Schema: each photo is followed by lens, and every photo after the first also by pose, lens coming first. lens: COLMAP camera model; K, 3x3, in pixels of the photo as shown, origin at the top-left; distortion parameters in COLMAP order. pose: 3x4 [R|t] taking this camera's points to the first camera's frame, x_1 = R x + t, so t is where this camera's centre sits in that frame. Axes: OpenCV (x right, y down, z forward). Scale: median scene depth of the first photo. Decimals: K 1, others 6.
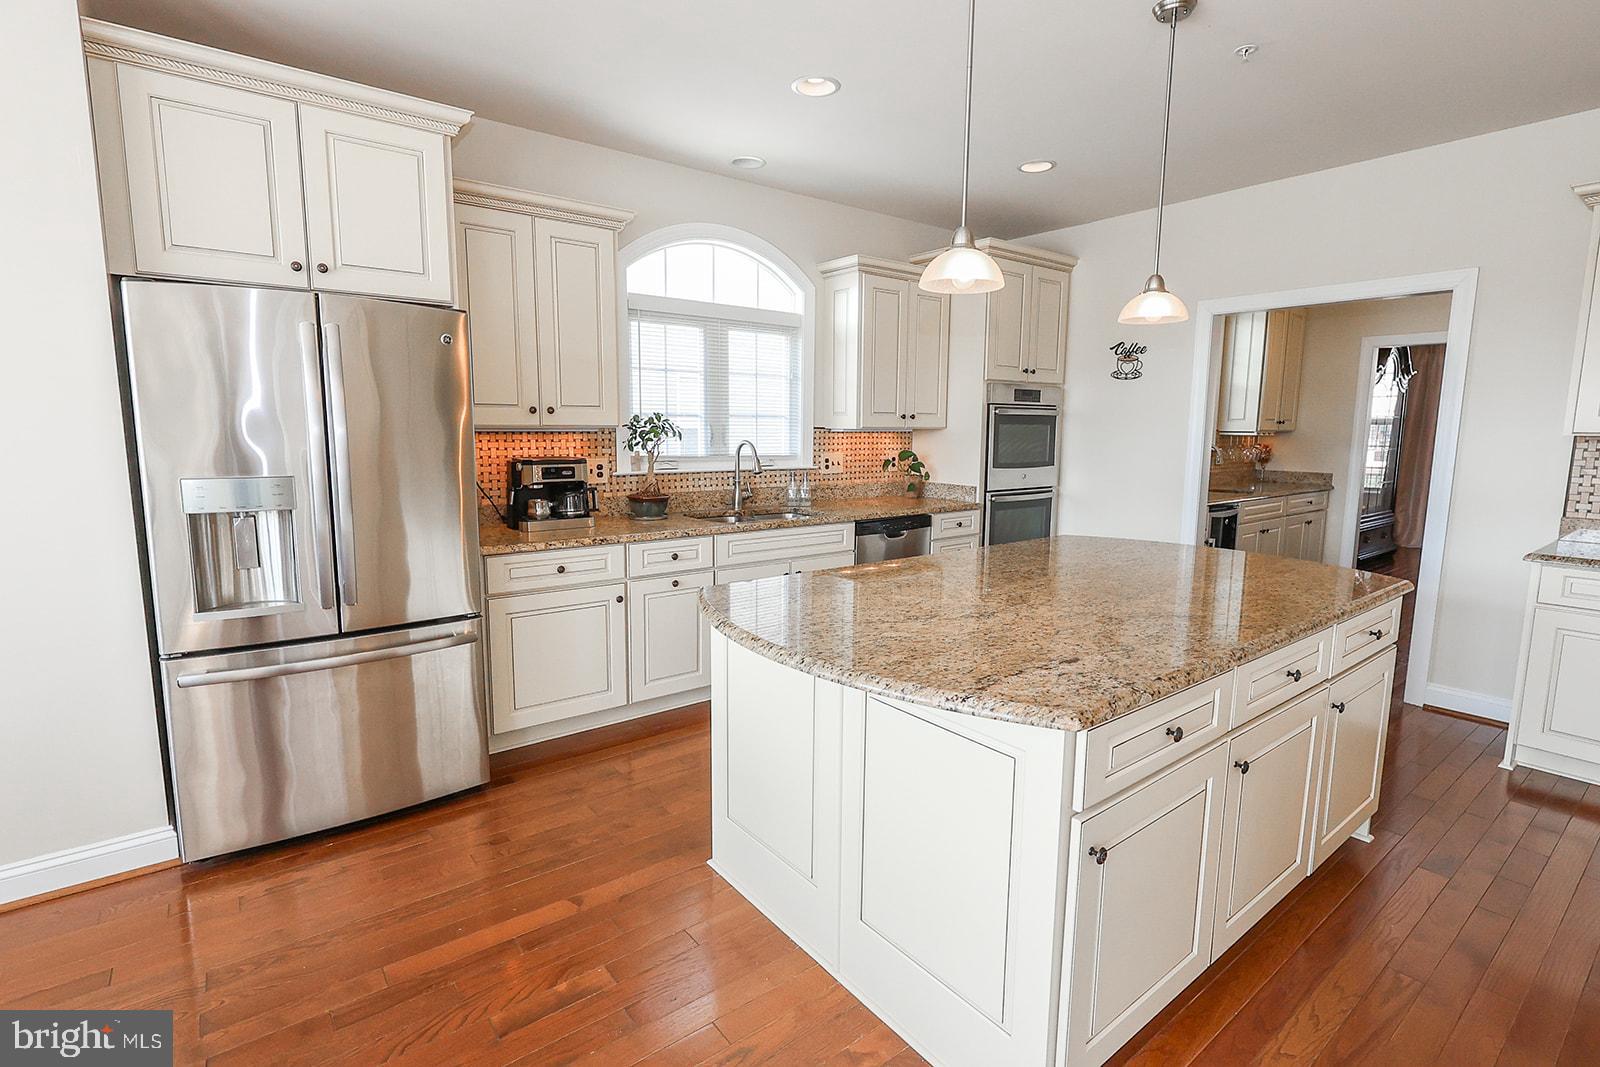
lens RADIAL K [[755.5, 0, 797.8], [0, 755.5, 528.4], [0, 0, 1]] dist [-0.006503, 0.000989]
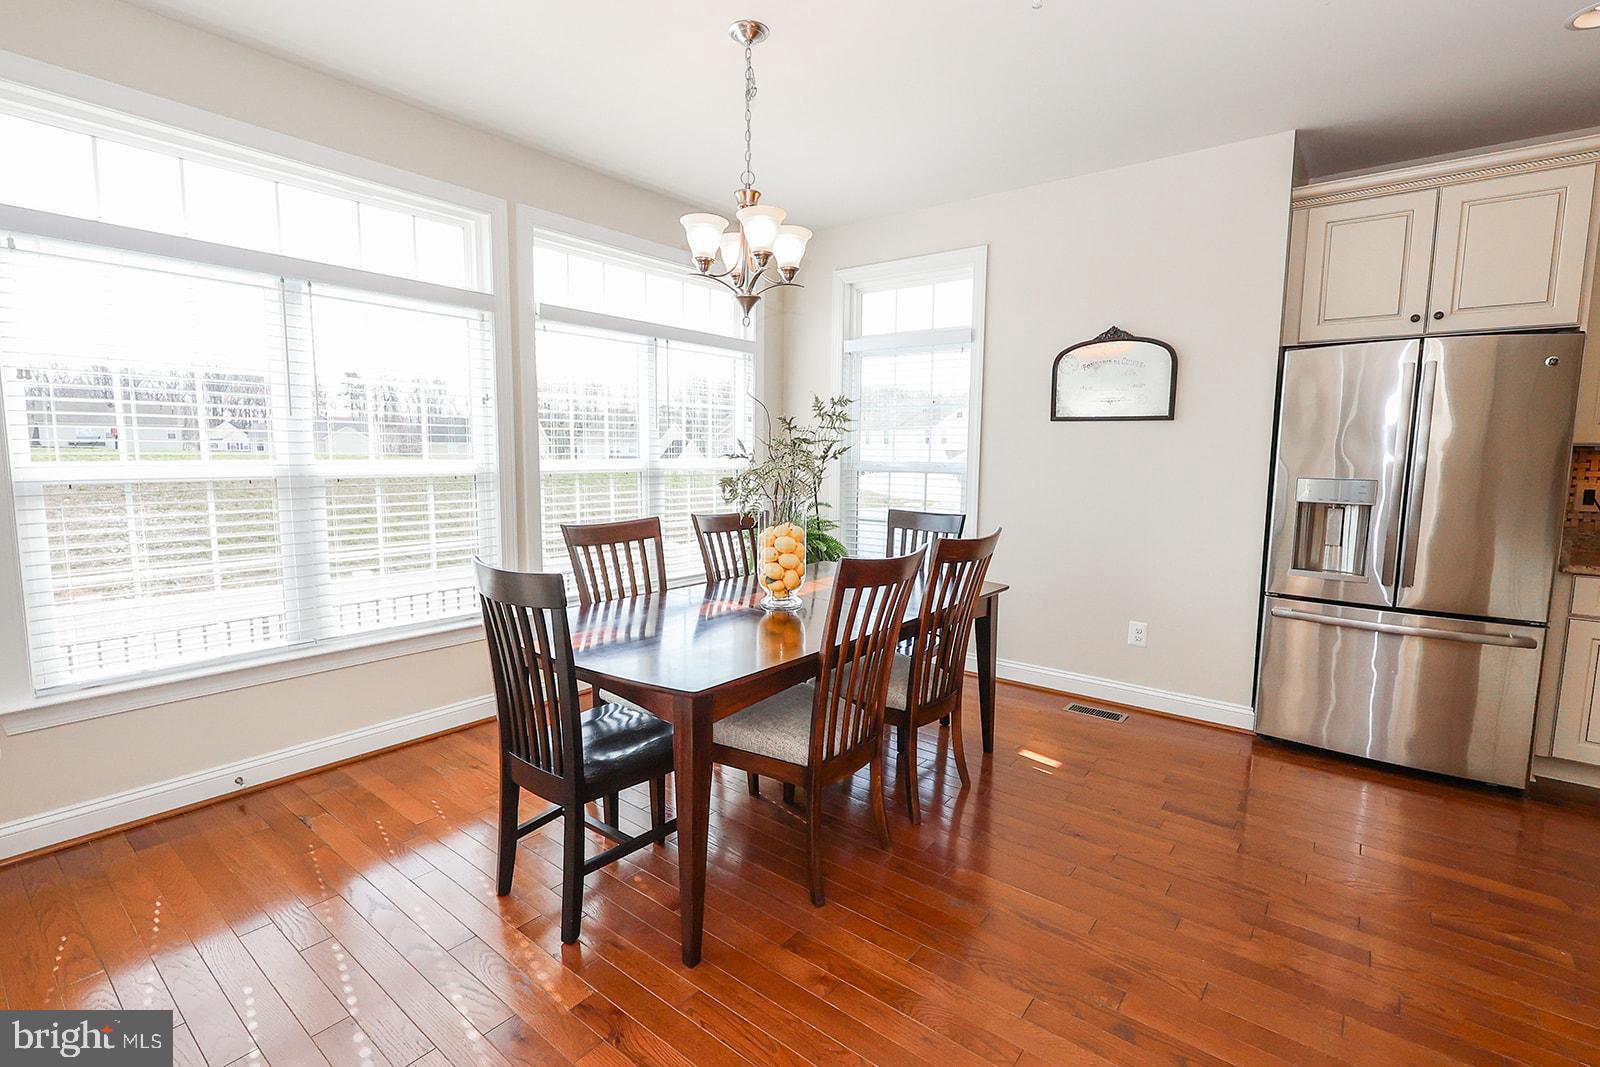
lens RADIAL K [[733.0, 0, 791.3], [0, 733.0, 529.3], [0, 0, 1]] dist [-0.008965, 0.001731]
pose [[0.230081, 0.102086, -0.967802, 0.218016], [-0.135042, 0.988211, 0.072135, 0.039388], [0.963756, 0.114097, 0.241155, -0.185634]]
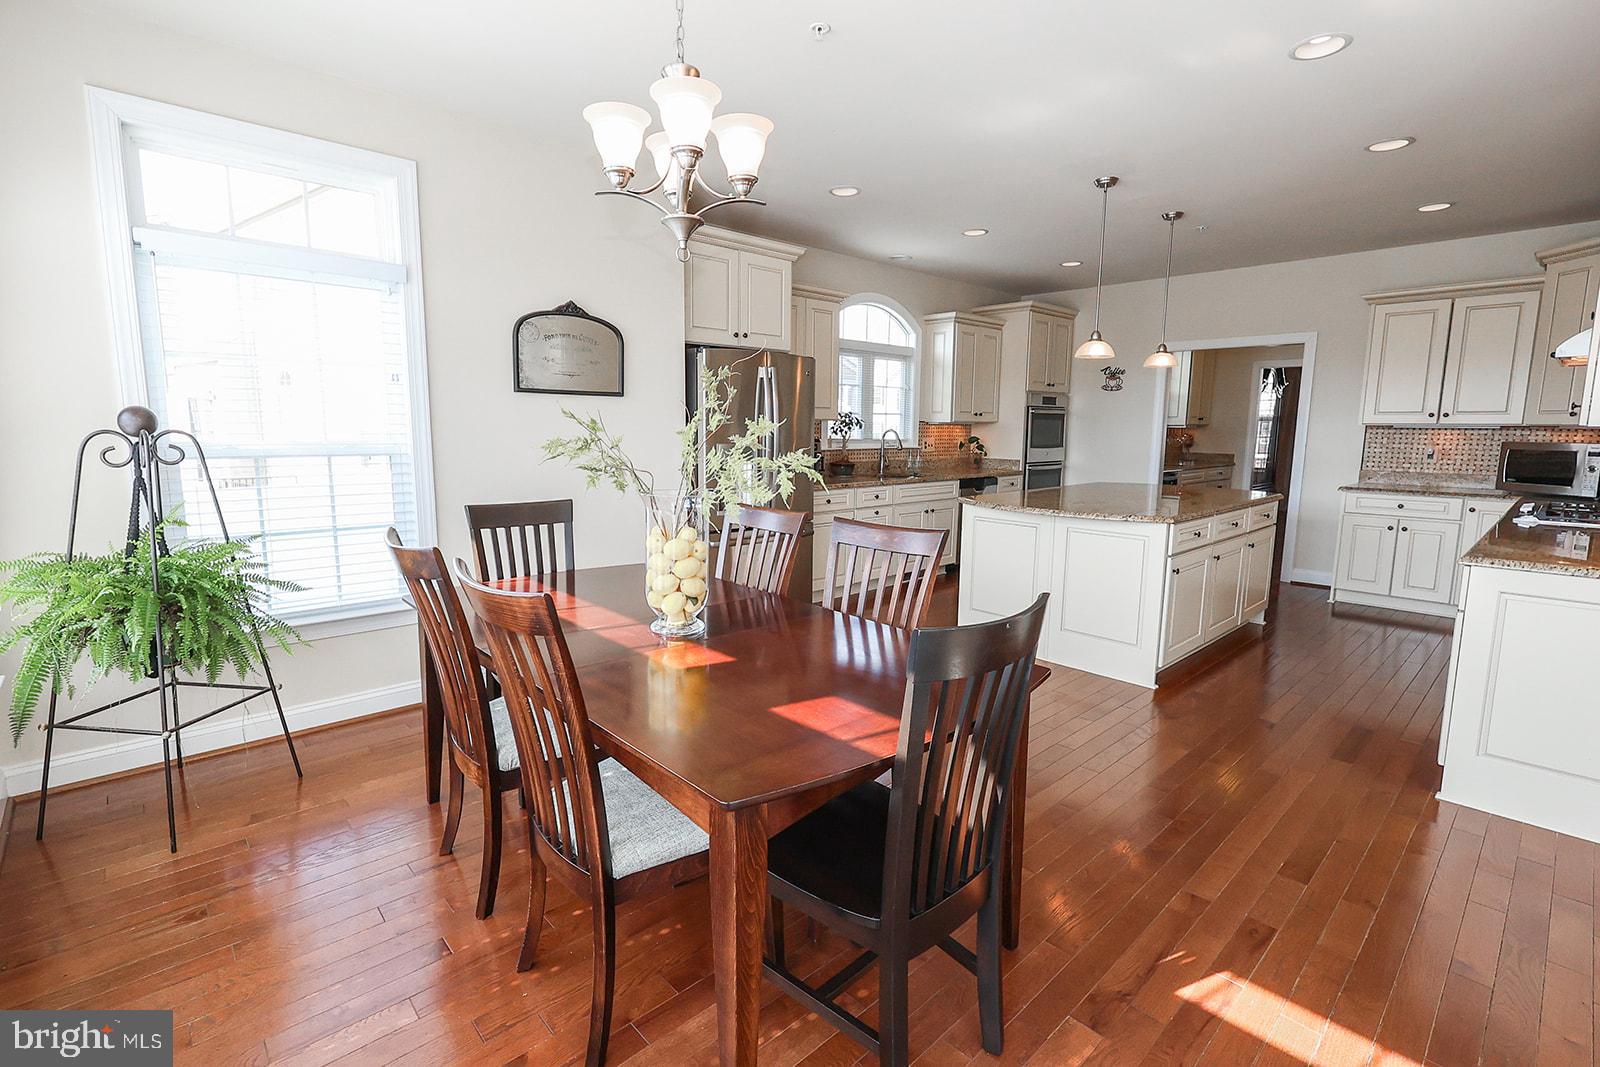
lens RADIAL K [[733.0, 0, 795.5], [0, 733.0, 529.6], [0, 0, 1]] dist [-0.008965, 0.001731]
pose [[0.995854, -0.012615, 0.090091, -0.471456], [0.011797, 0.999884, 0.009609, 0.088677], [-0.090202, -0.008506, 0.995887, -0.592813]]
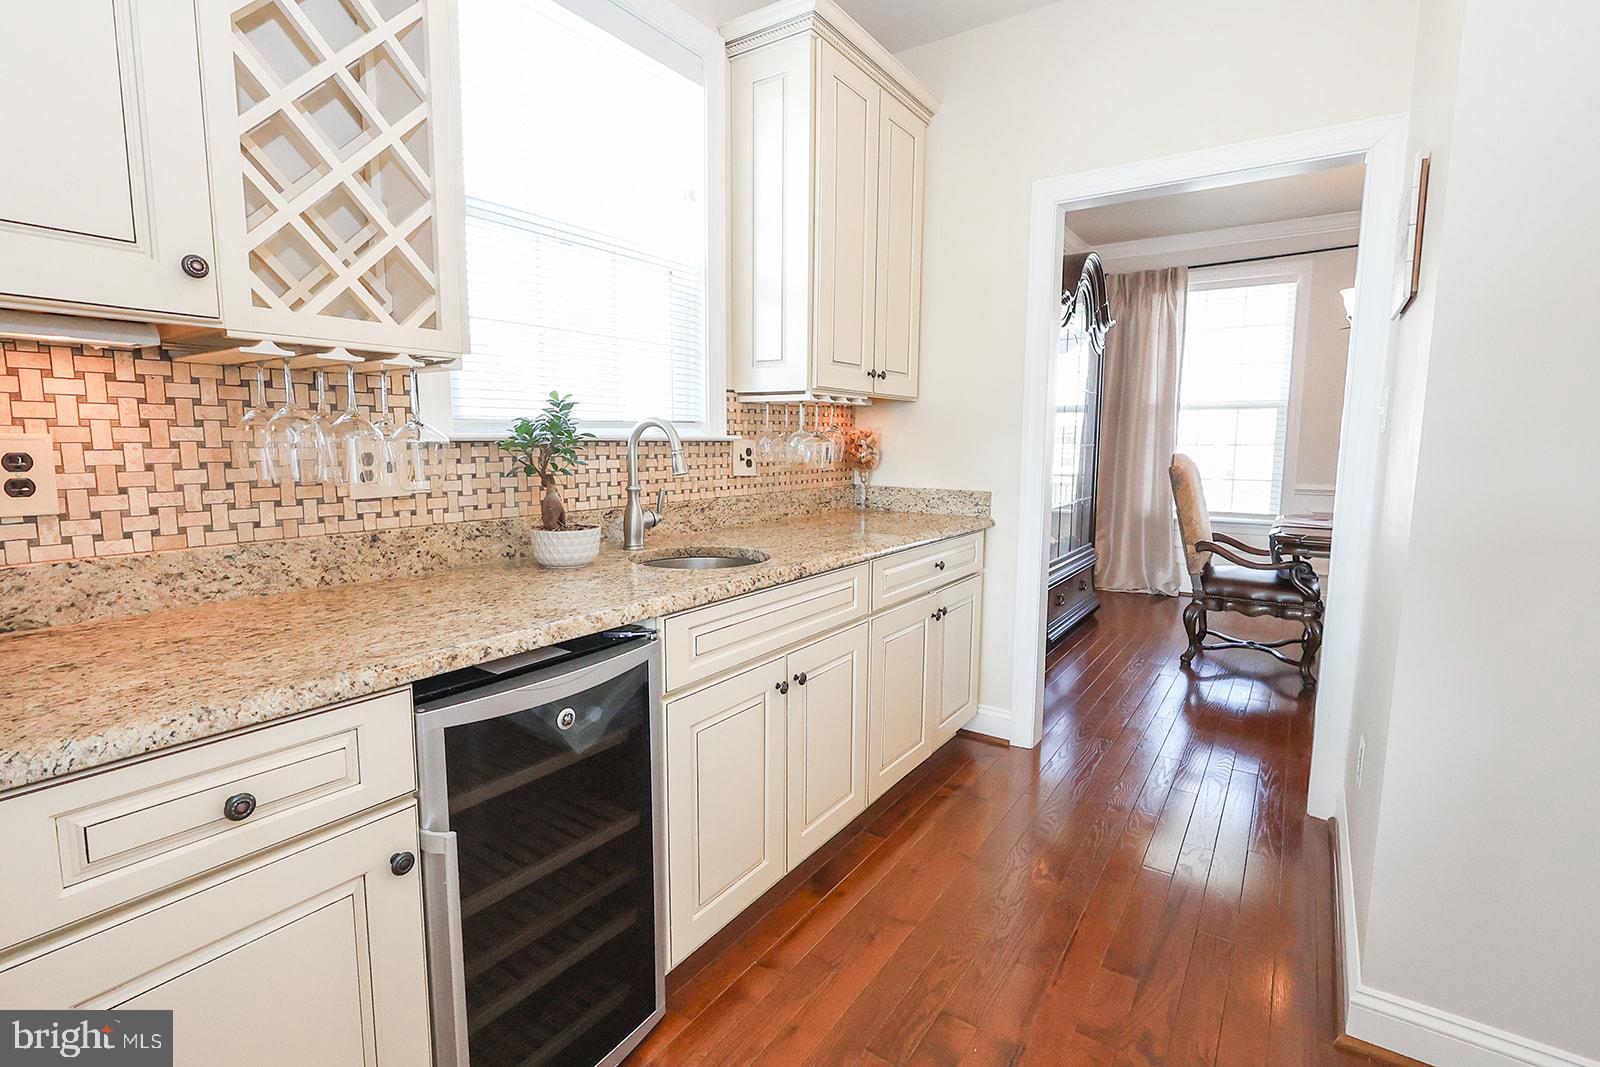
lens RADIAL K [[733.0, 0, 800.6], [0, 733.0, 526.2], [0, 0, 1]] dist [-0.008965, 0.001731]
pose [[0.951724, -0.032816, 0.305197, 0.832323], [0.037023, 0.999282, -0.008006, -0.094549], [-0.304716, 0.018919, 0.952255, 1.099207]]
